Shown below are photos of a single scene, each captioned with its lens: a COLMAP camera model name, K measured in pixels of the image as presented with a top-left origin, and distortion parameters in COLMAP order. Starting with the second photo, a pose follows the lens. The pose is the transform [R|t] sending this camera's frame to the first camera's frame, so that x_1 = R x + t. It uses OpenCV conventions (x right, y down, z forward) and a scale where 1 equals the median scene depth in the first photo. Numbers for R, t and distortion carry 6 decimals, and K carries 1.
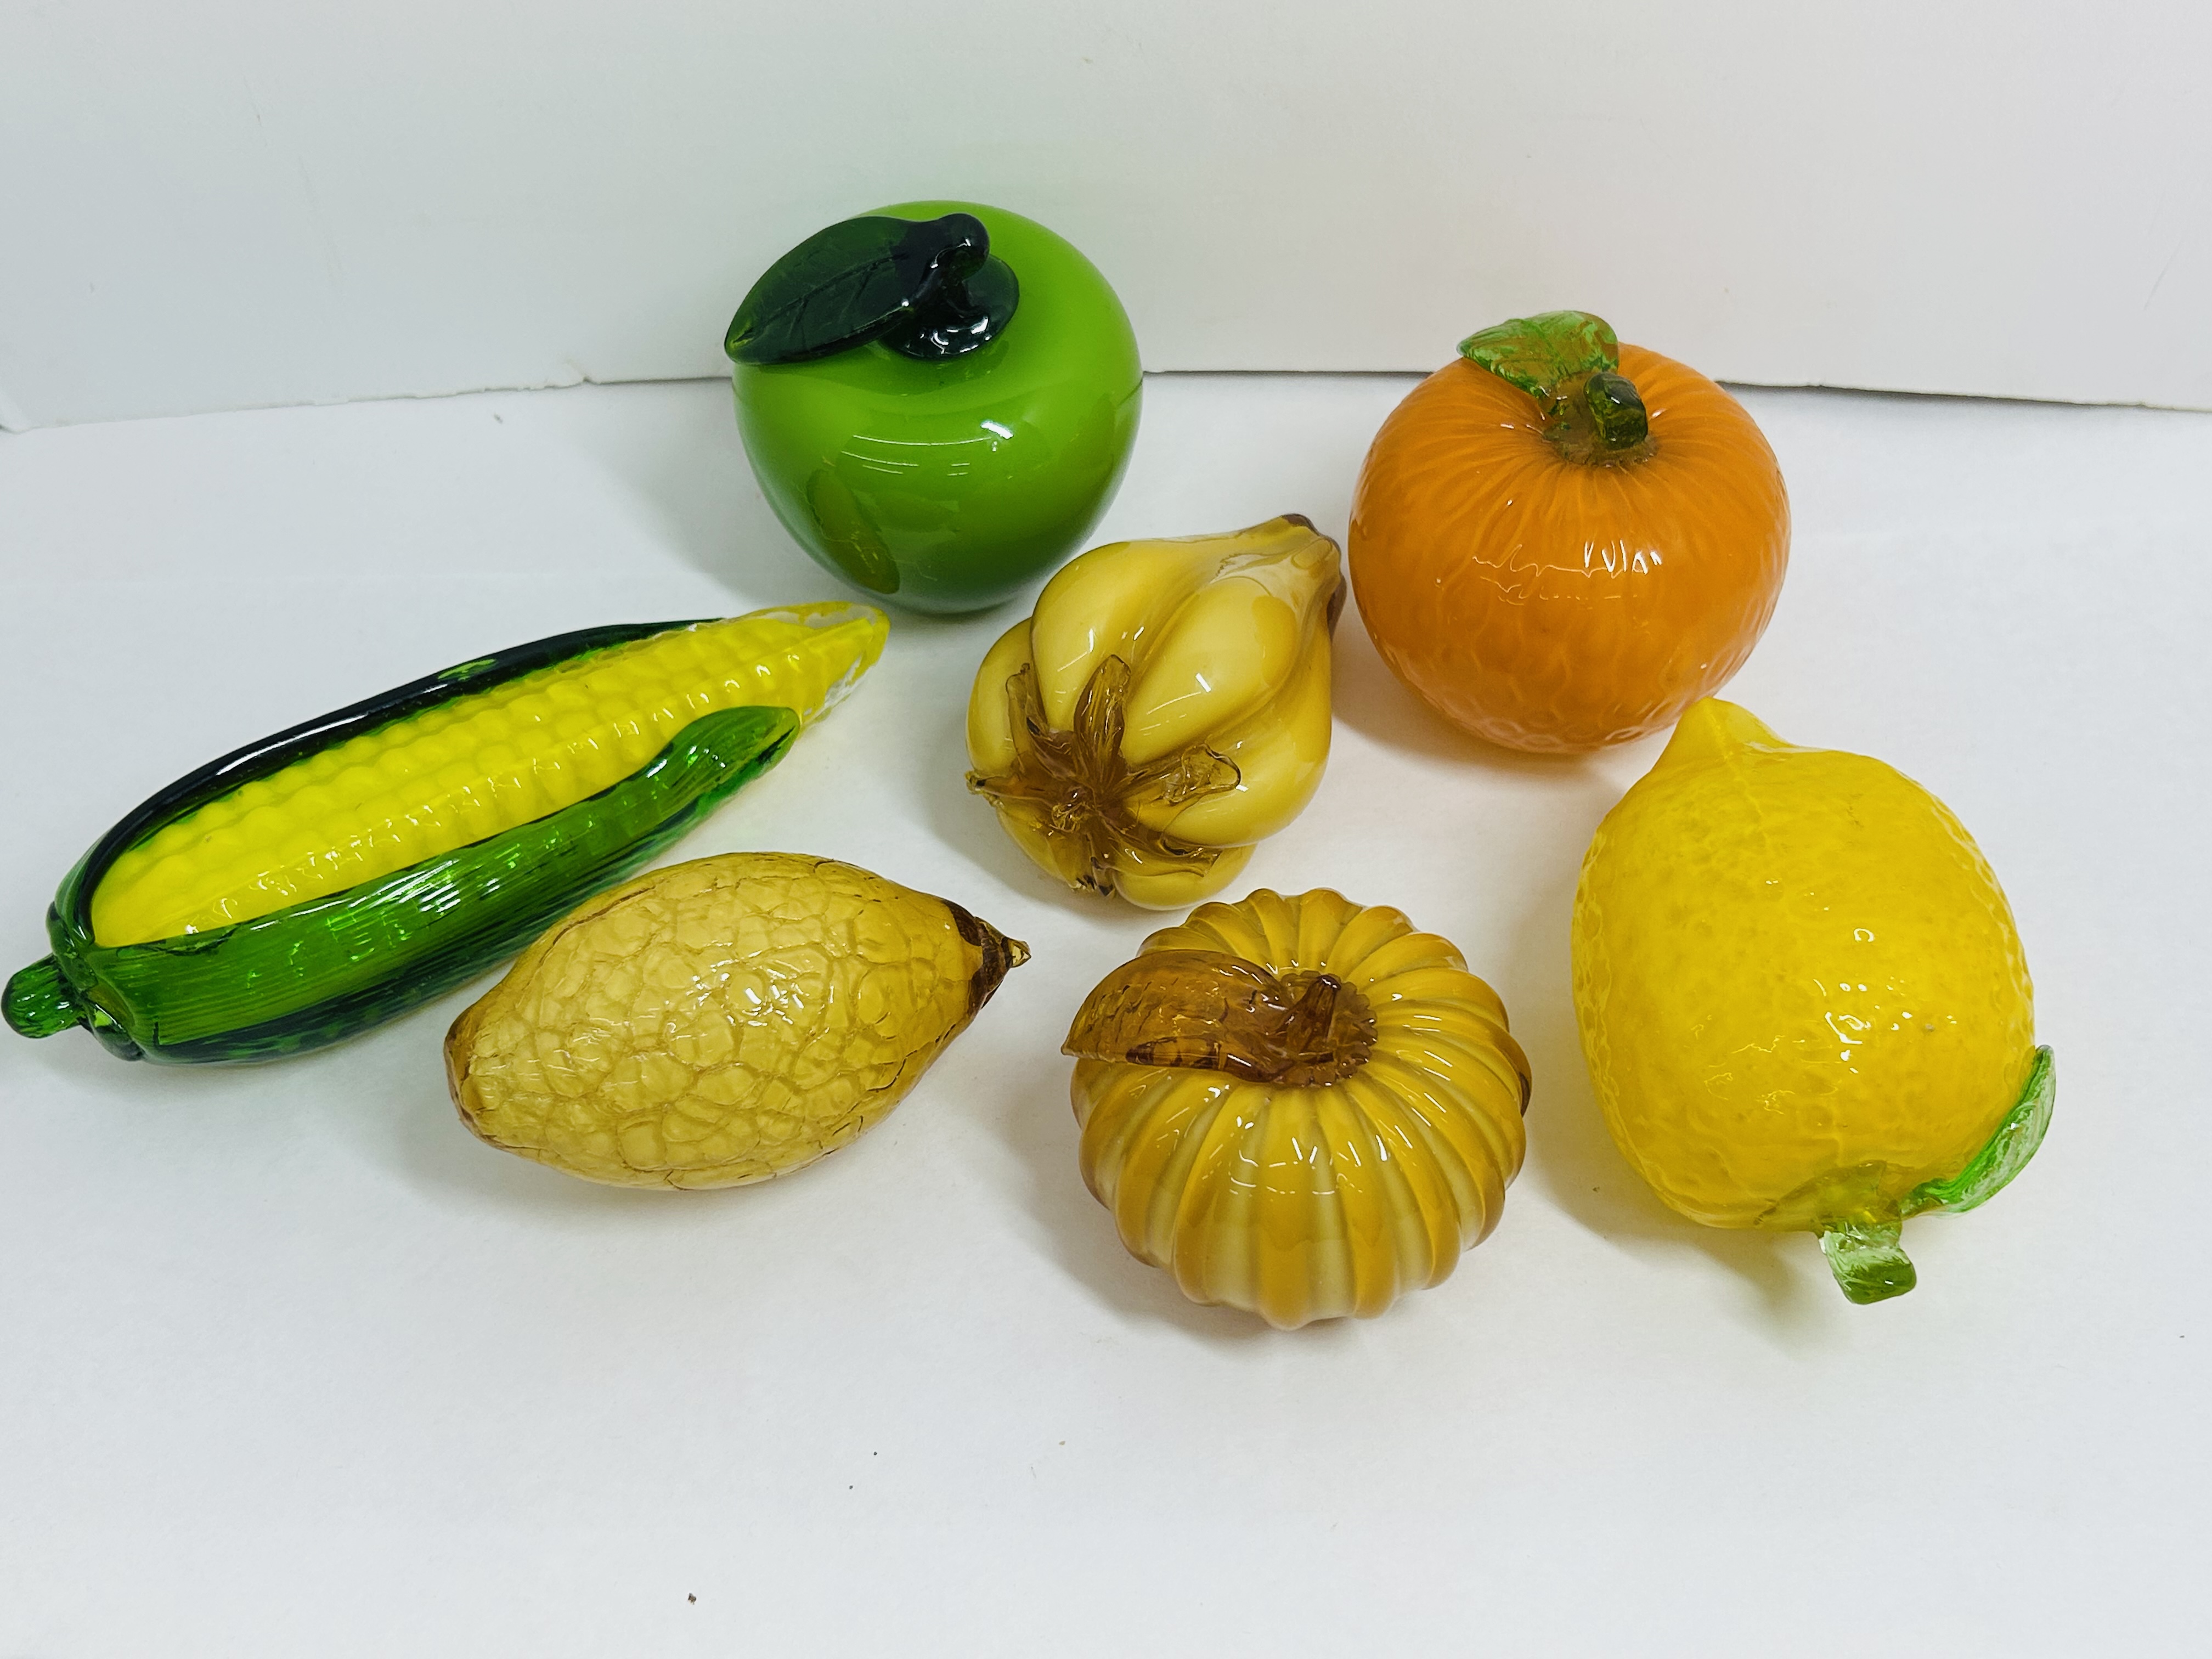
lens RADIAL K [[2331.5, 0, 1098.2], [0, 2331.5, 842.3], [0, 0, 1]] dist [0.054183, 0.000000]
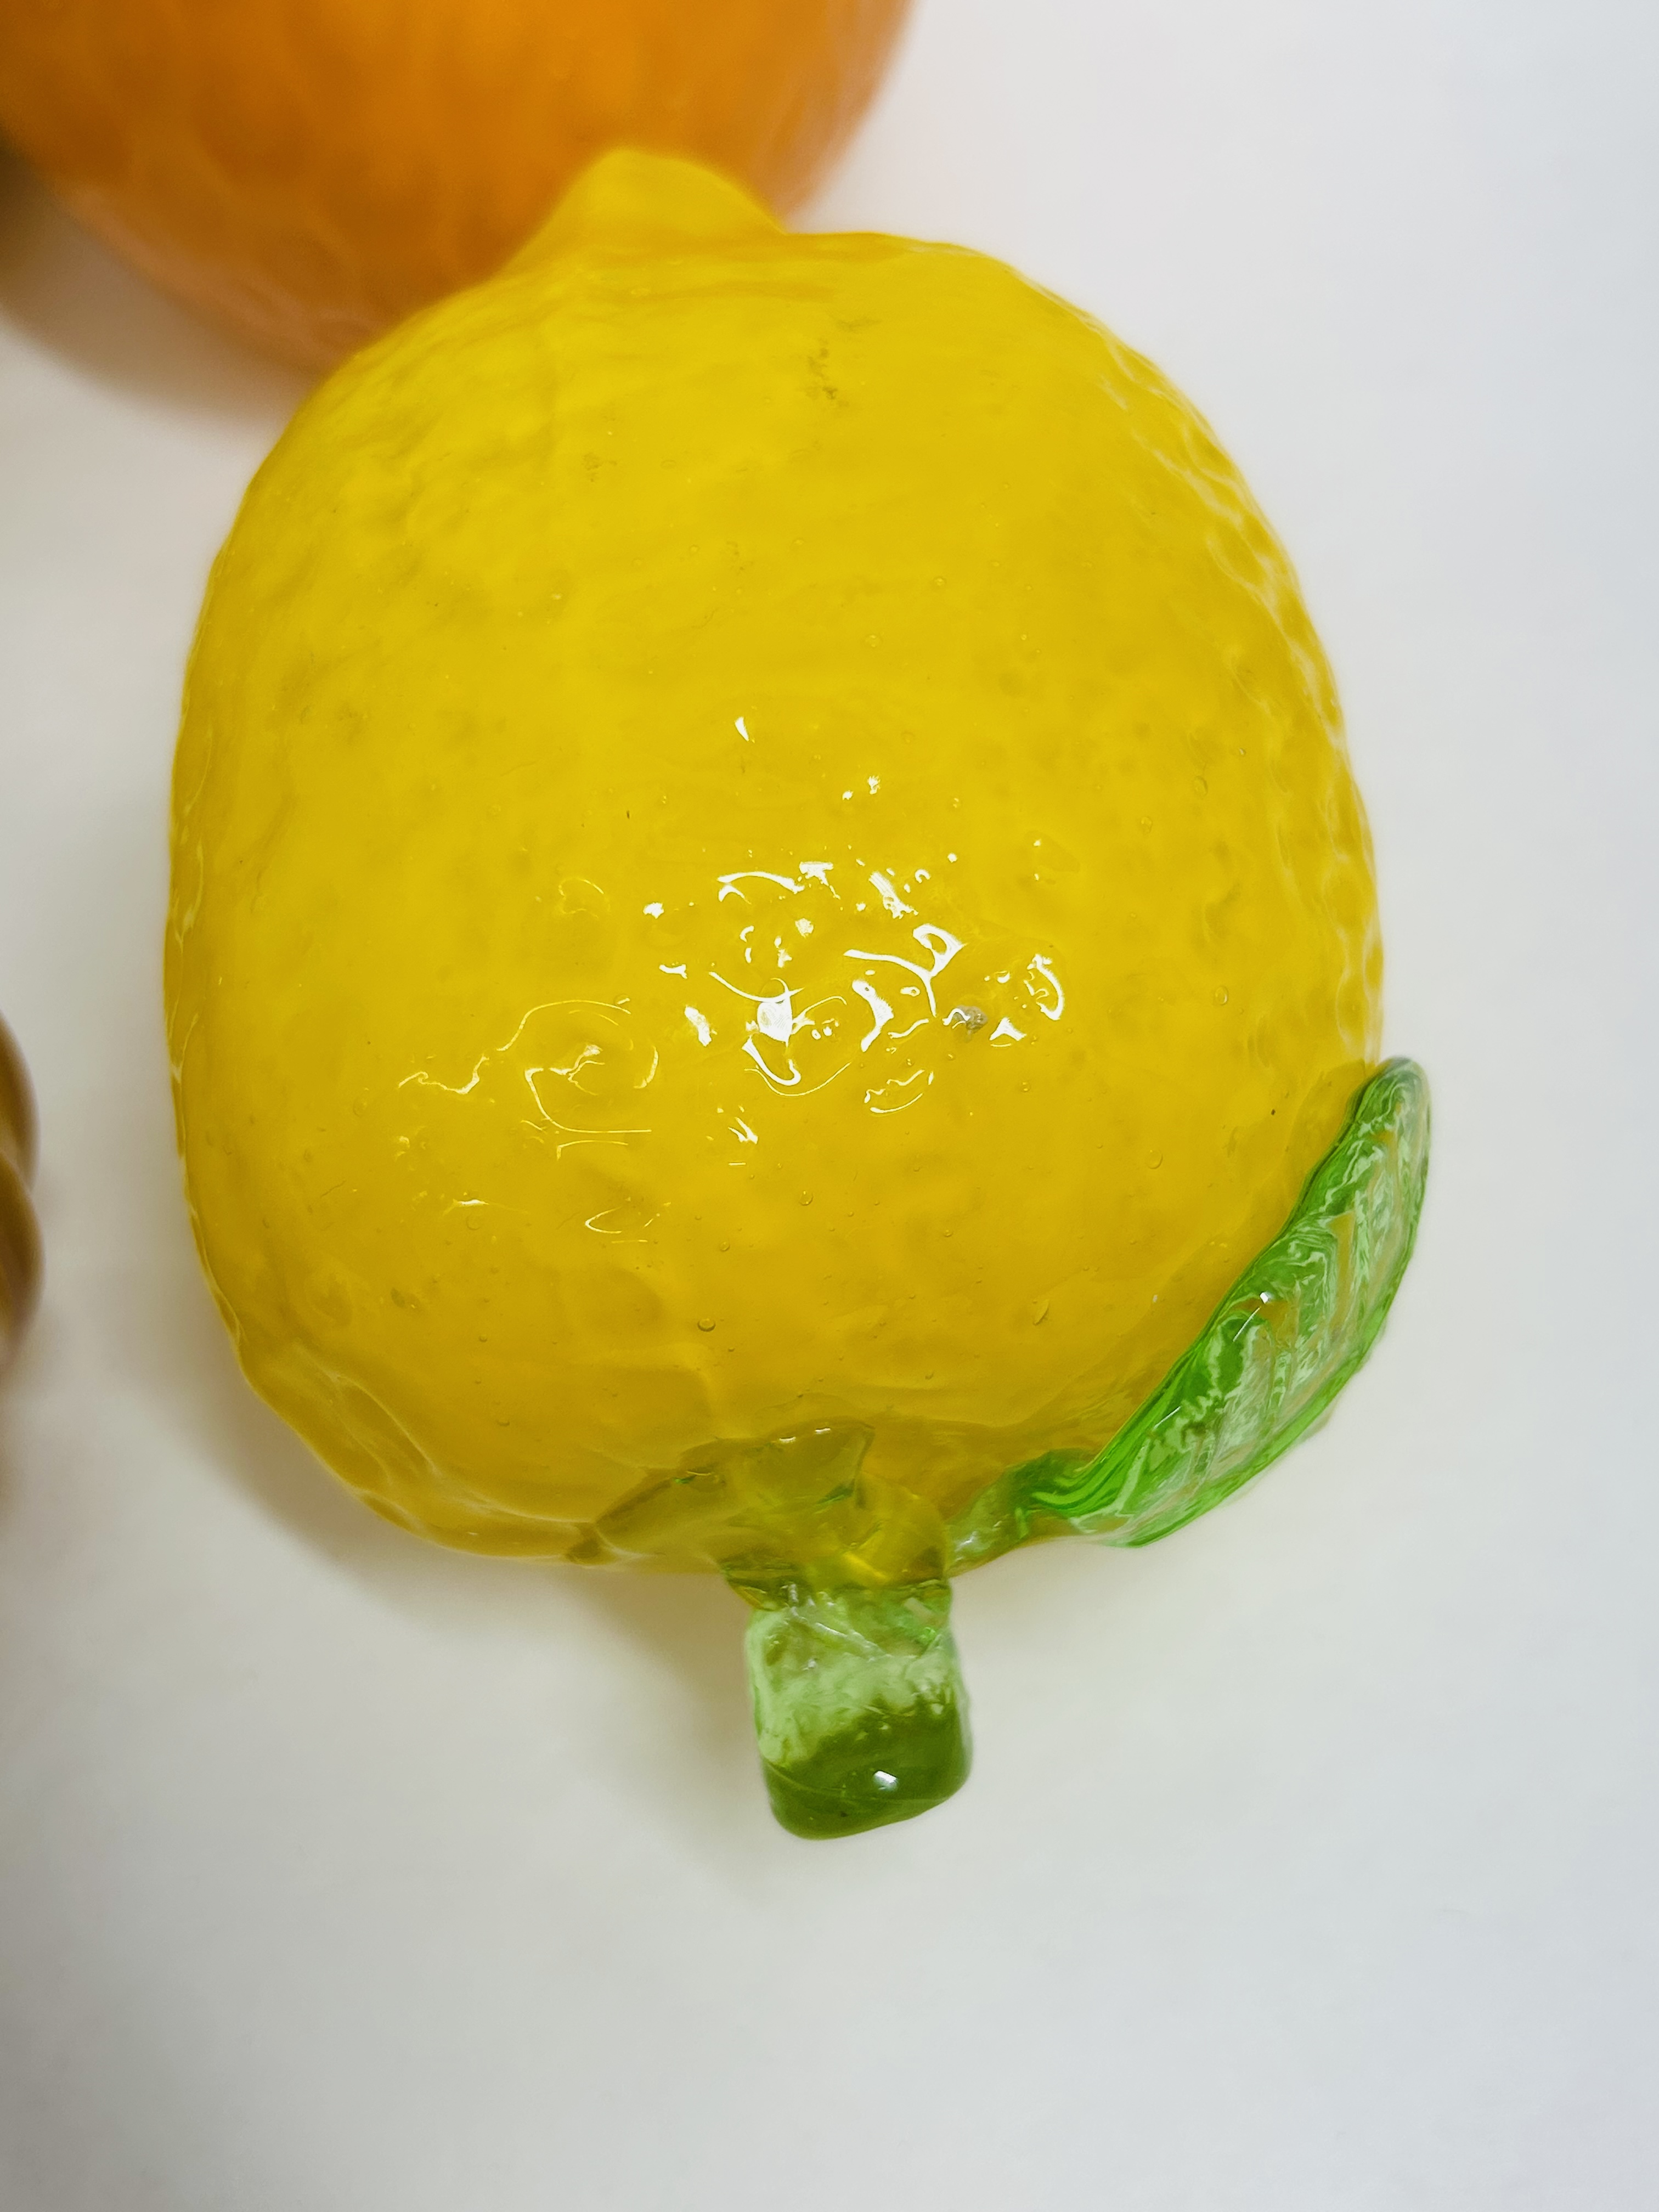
lens RADIAL K [[2331.5, 0, 853.2], [0, 2331.5, 1096.7], [0, 0, 1]] dist [0.054183, 0.000000]
pose [[0.999943, -0.010583, -0.001051, 0.317866], [0.010634, 0.993097, 0.116809, 0.049939], [-0.000193, -0.116814, 0.993154, 0.648870]]
